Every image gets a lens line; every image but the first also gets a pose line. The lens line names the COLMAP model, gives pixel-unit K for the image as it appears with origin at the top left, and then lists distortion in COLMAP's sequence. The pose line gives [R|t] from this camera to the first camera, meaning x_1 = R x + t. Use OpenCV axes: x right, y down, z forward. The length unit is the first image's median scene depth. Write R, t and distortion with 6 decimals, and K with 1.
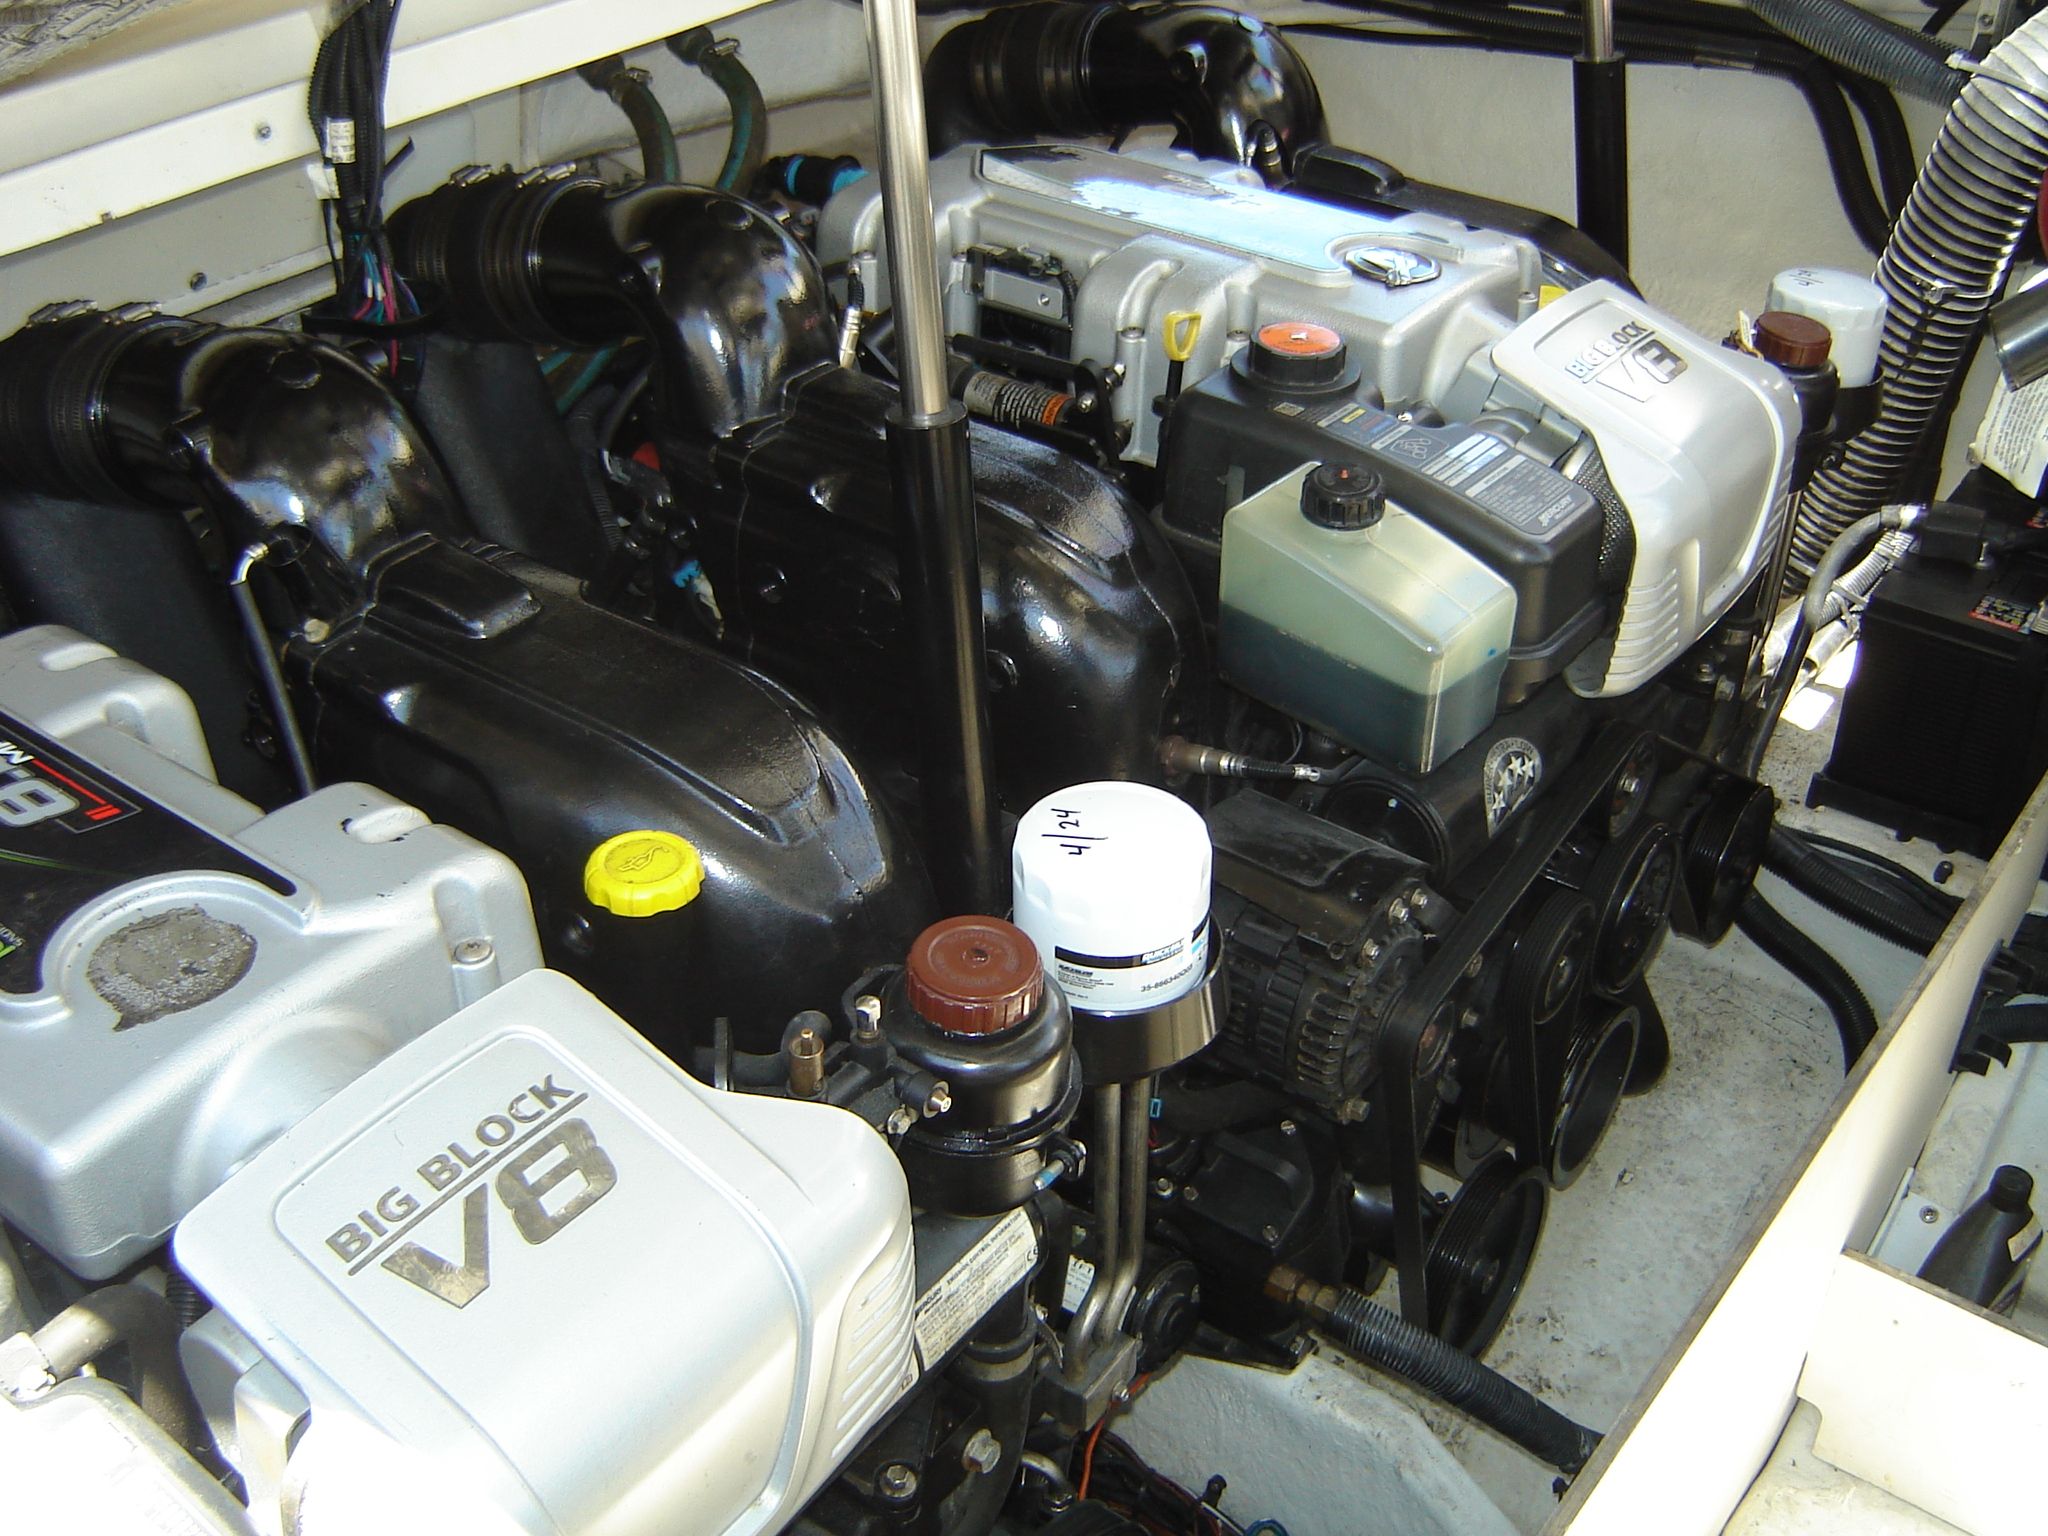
lens RADIAL K [[2289.8, 0, 1024.0], [0, 2289.8, 768.0], [0, 0, 1]] dist [-0.111909, -0.036094]
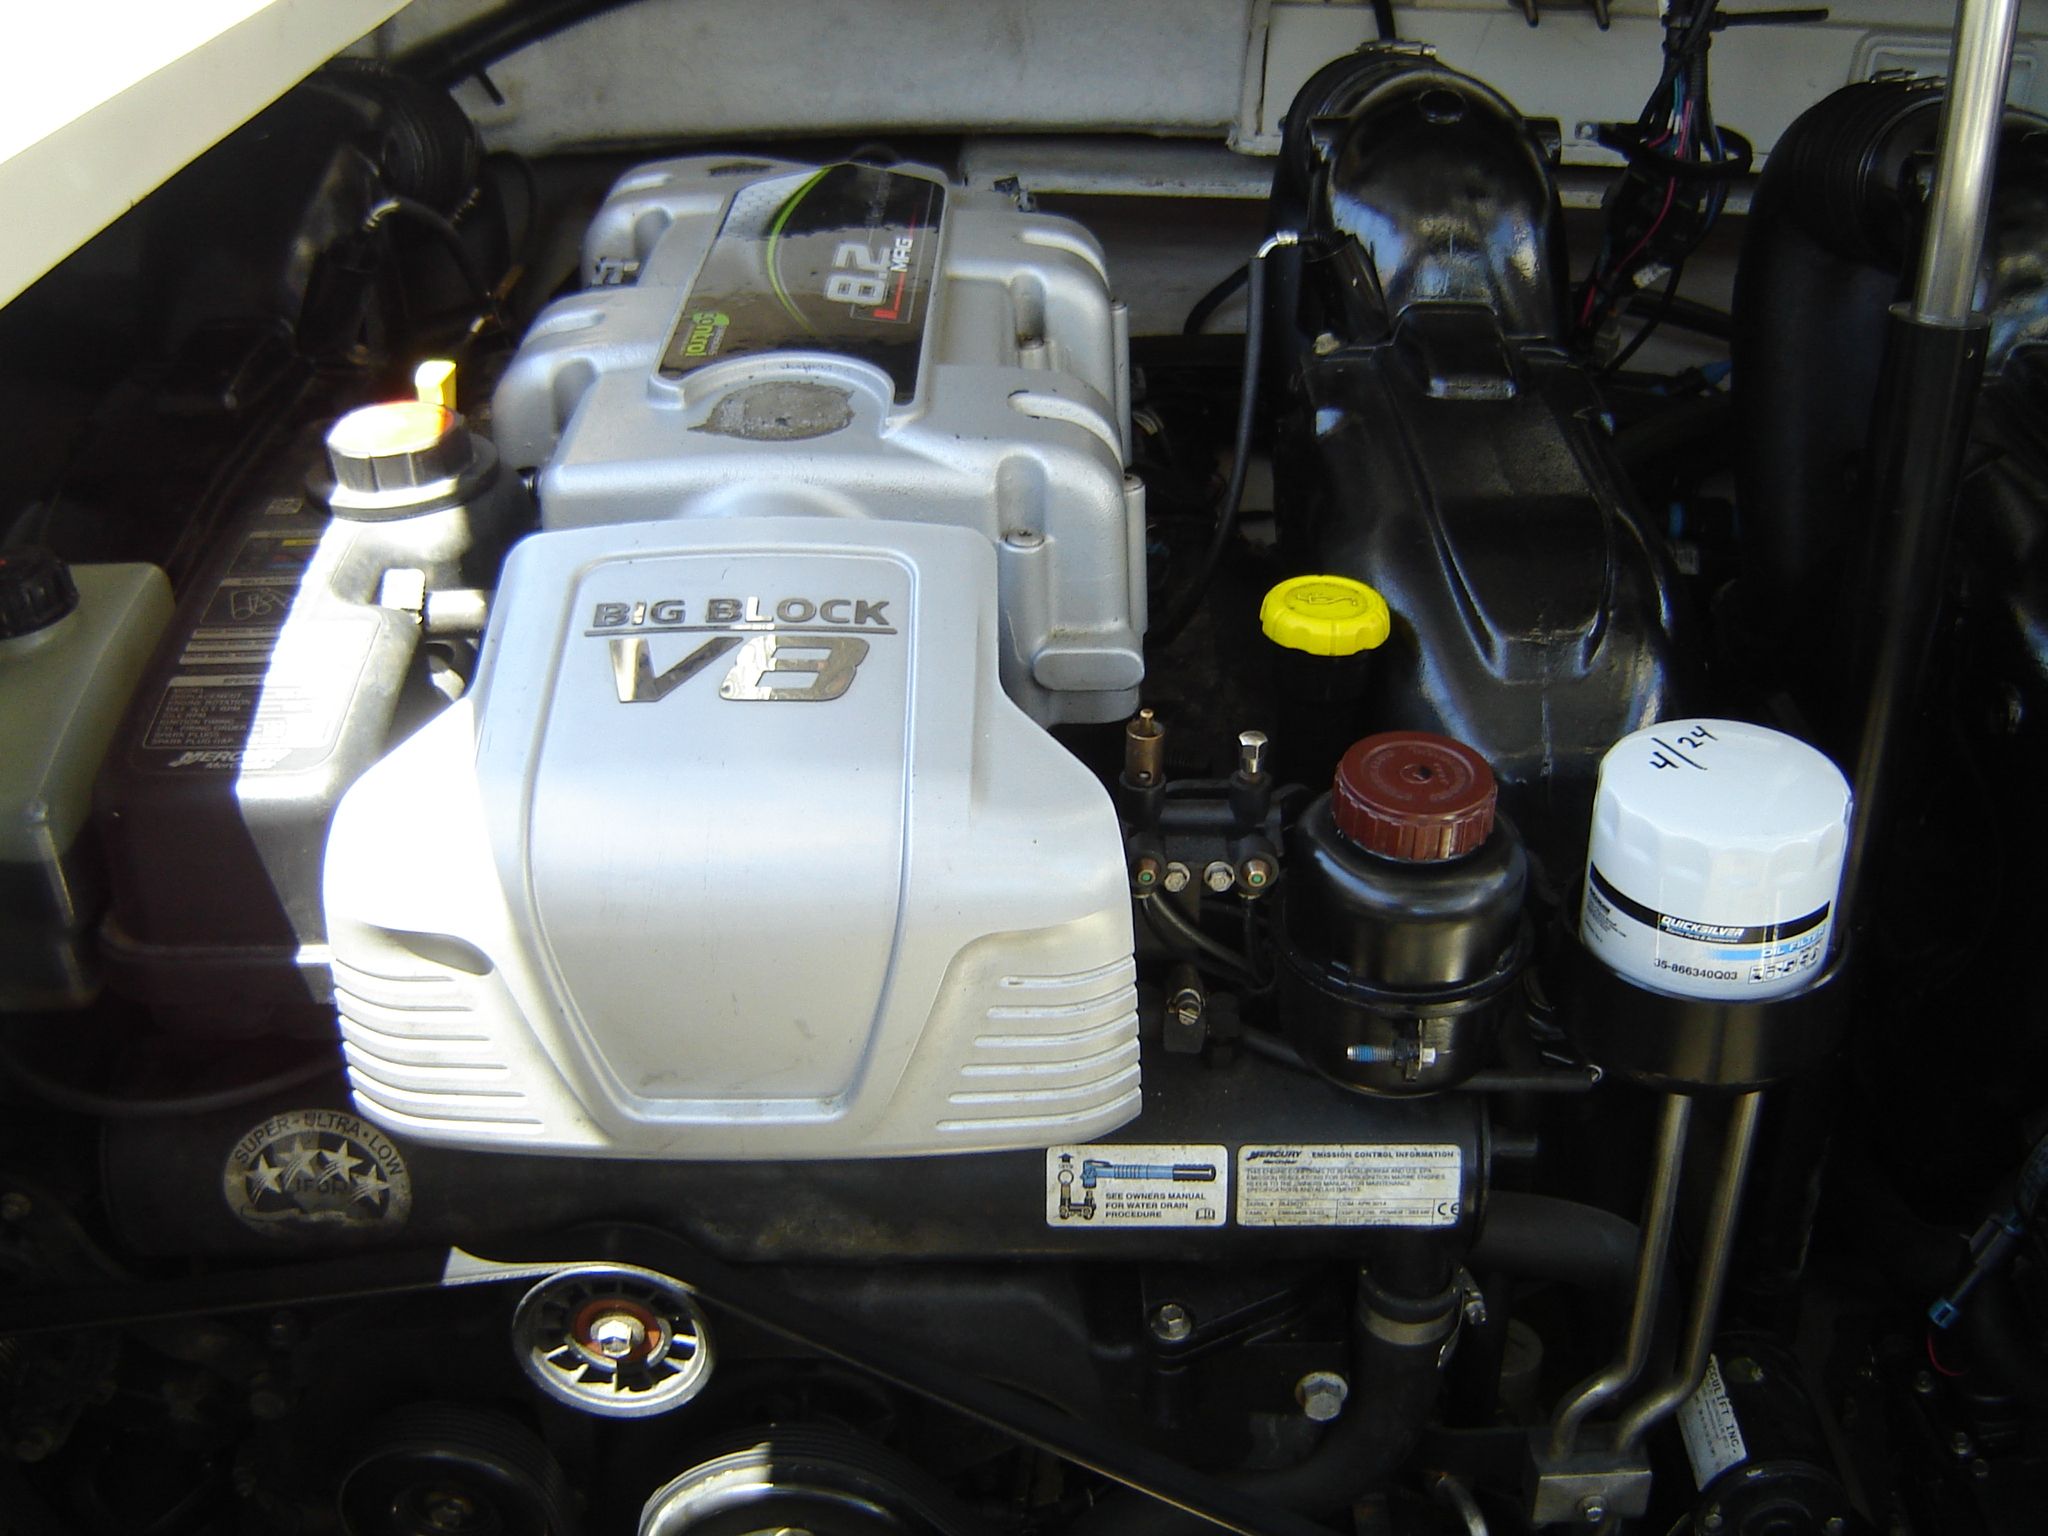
lens RADIAL K [[2289.8, 0, 1024.0], [0, 2289.8, 768.0], [0, 0, 1]] dist [-0.111909, -0.036094]
pose [[0.587741, 0.409270, -0.697896, 0.342178], [-0.449420, 0.882439, 0.139009, 0.021208], [0.672743, 0.231947, 0.702580, 0.224952]]
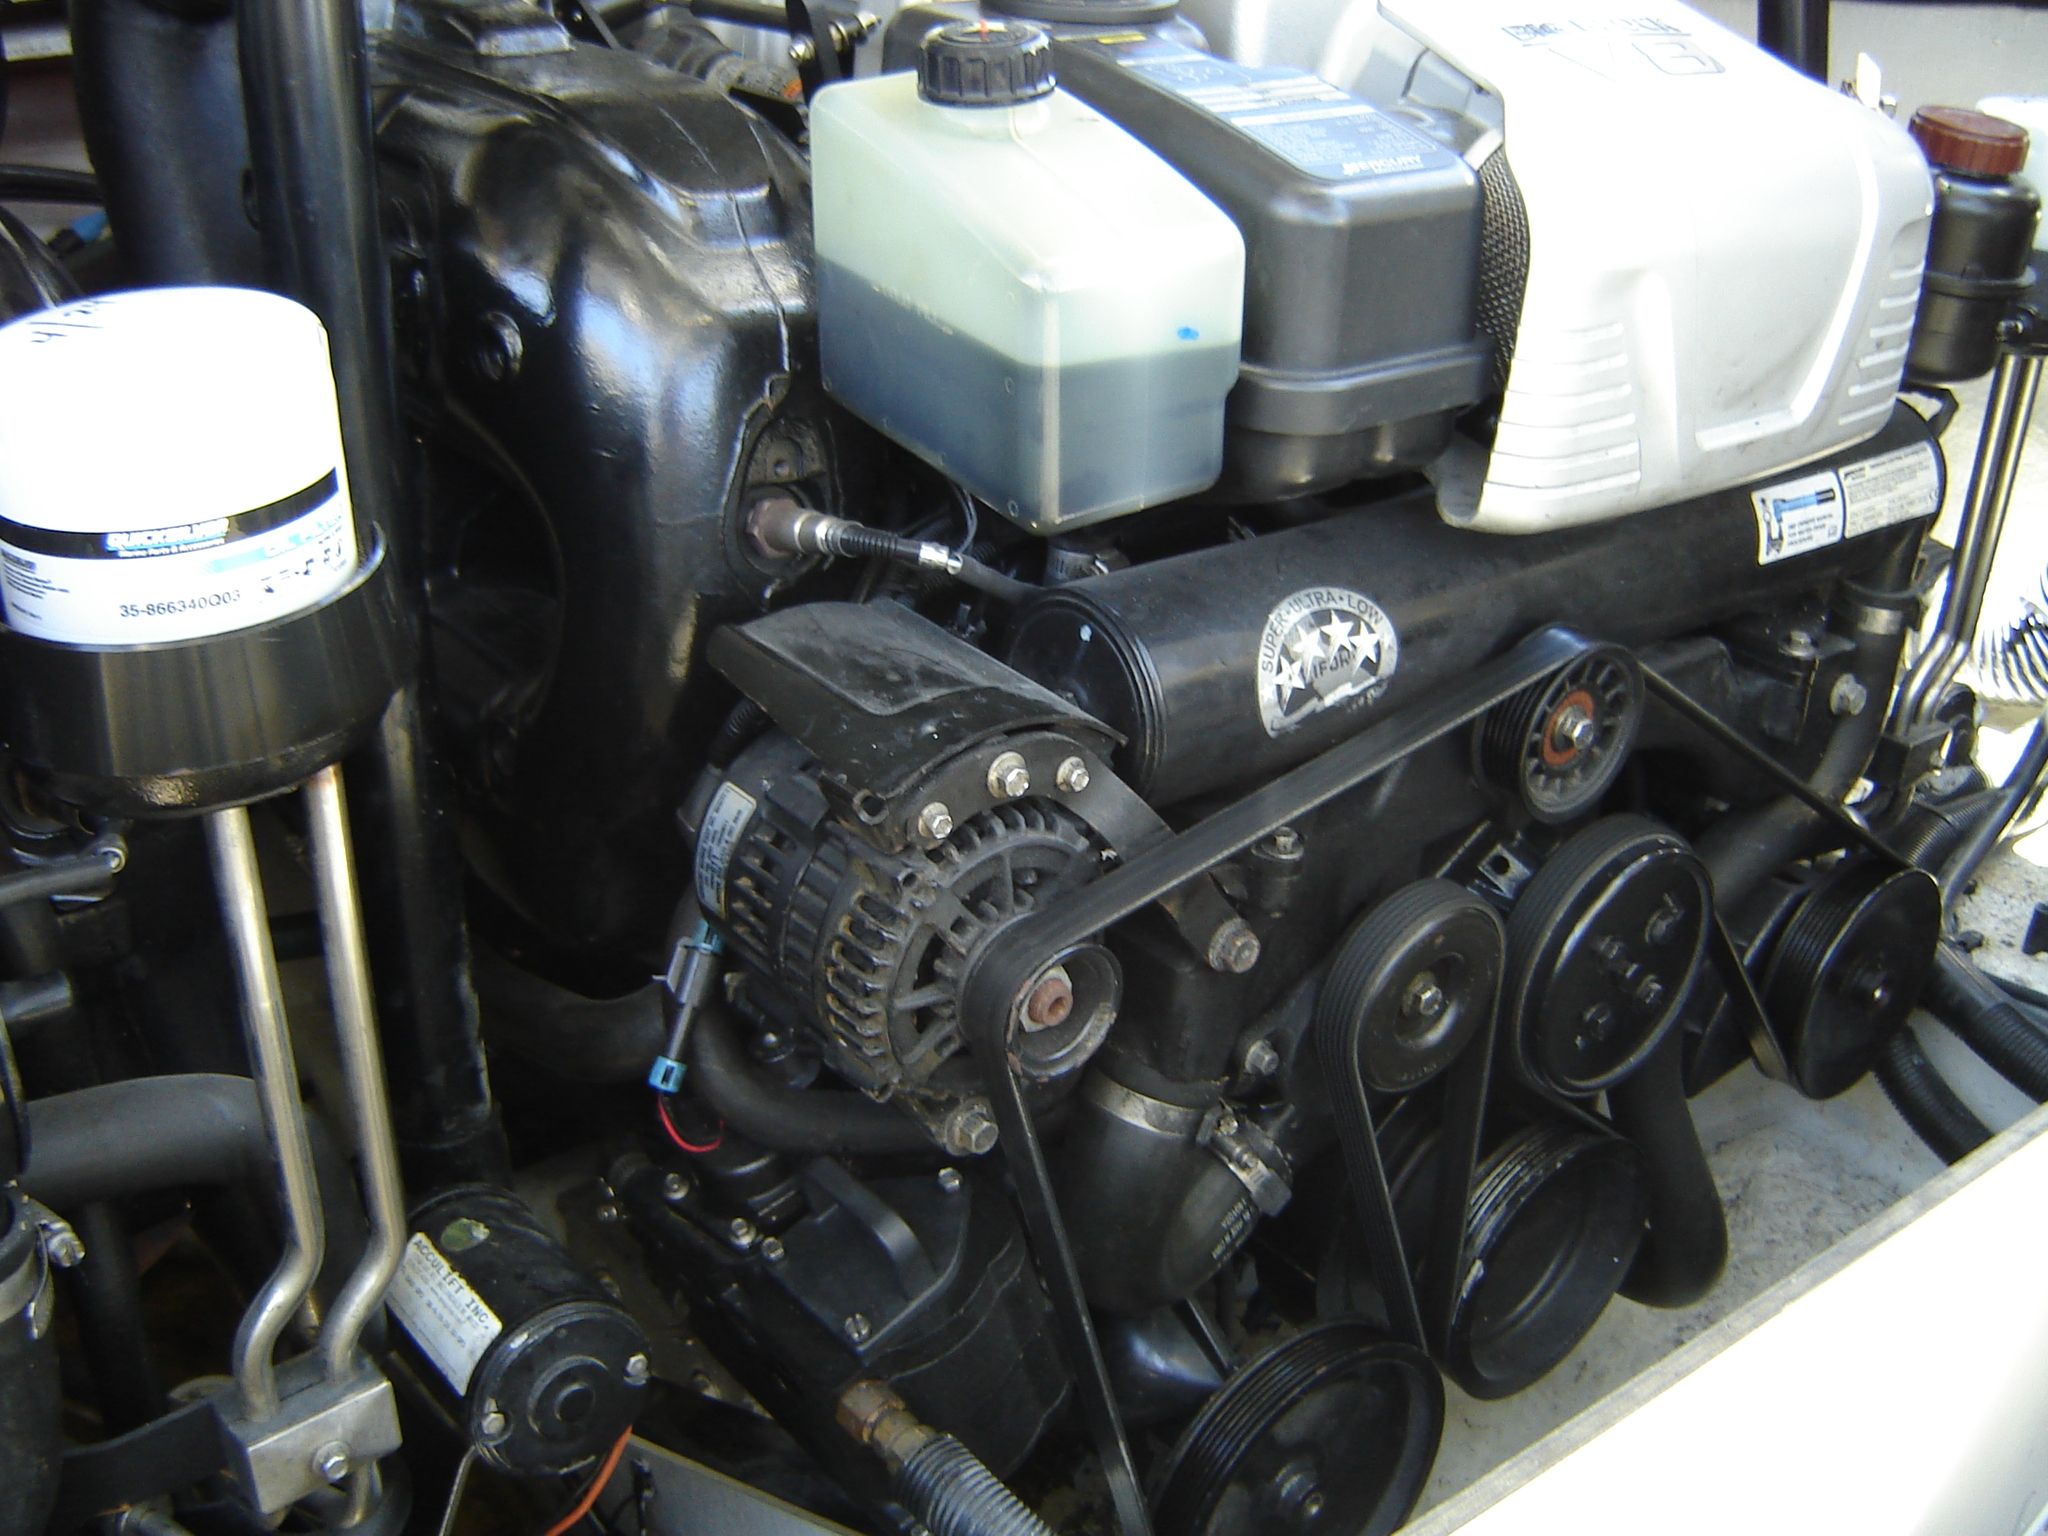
lens RADIAL K [[2289.8, 0, 1024.0], [0, 2289.8, 768.0], [0, 0, 1]] dist [-0.111909, -0.036094]
pose [[0.967598, 0.133813, -0.214123, 0.290533], [-0.157715, 0.982542, -0.098673, 0.117736], [0.197181, 0.129246, 0.971810, 0.414604]]
